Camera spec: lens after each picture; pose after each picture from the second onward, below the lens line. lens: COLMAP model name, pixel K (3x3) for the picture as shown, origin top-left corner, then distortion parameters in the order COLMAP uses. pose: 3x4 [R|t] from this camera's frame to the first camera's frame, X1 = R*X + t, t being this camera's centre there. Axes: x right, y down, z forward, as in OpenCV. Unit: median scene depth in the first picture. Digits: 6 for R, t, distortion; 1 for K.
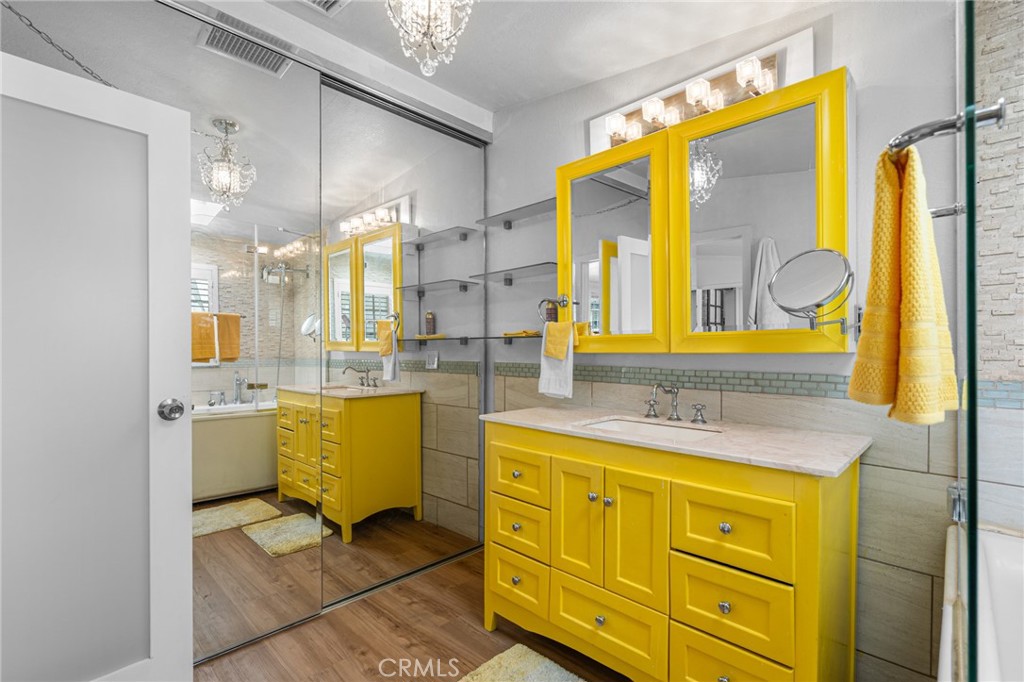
lens RADIAL K [[472.0, 0, 505.8], [0, 472.0, 351.5], [0, 0, 1]] dist [-0.004140, 0.002892]
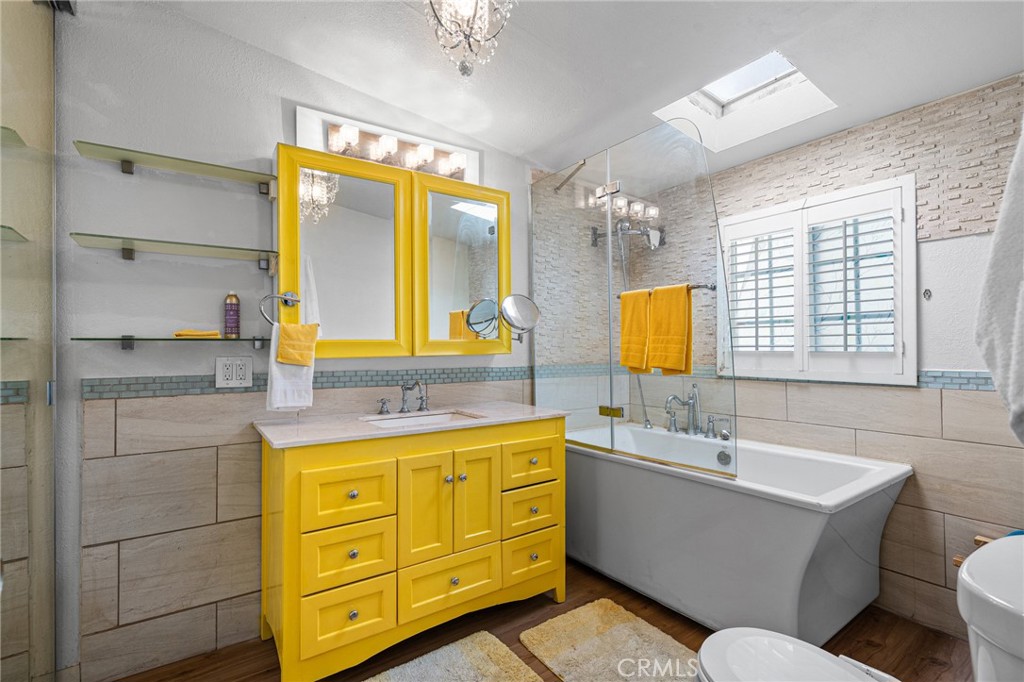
lens RADIAL K [[472.0, 0, 507.5], [0, 472.0, 336.7], [0, 0, 1]] dist [-0.004140, 0.002892]
pose [[0.176503, 0.020365, 0.984089, -0.710531], [0.012340, 0.999662, -0.022901, -0.014041], [-0.984223, 0.016186, 0.176192, 0.478269]]
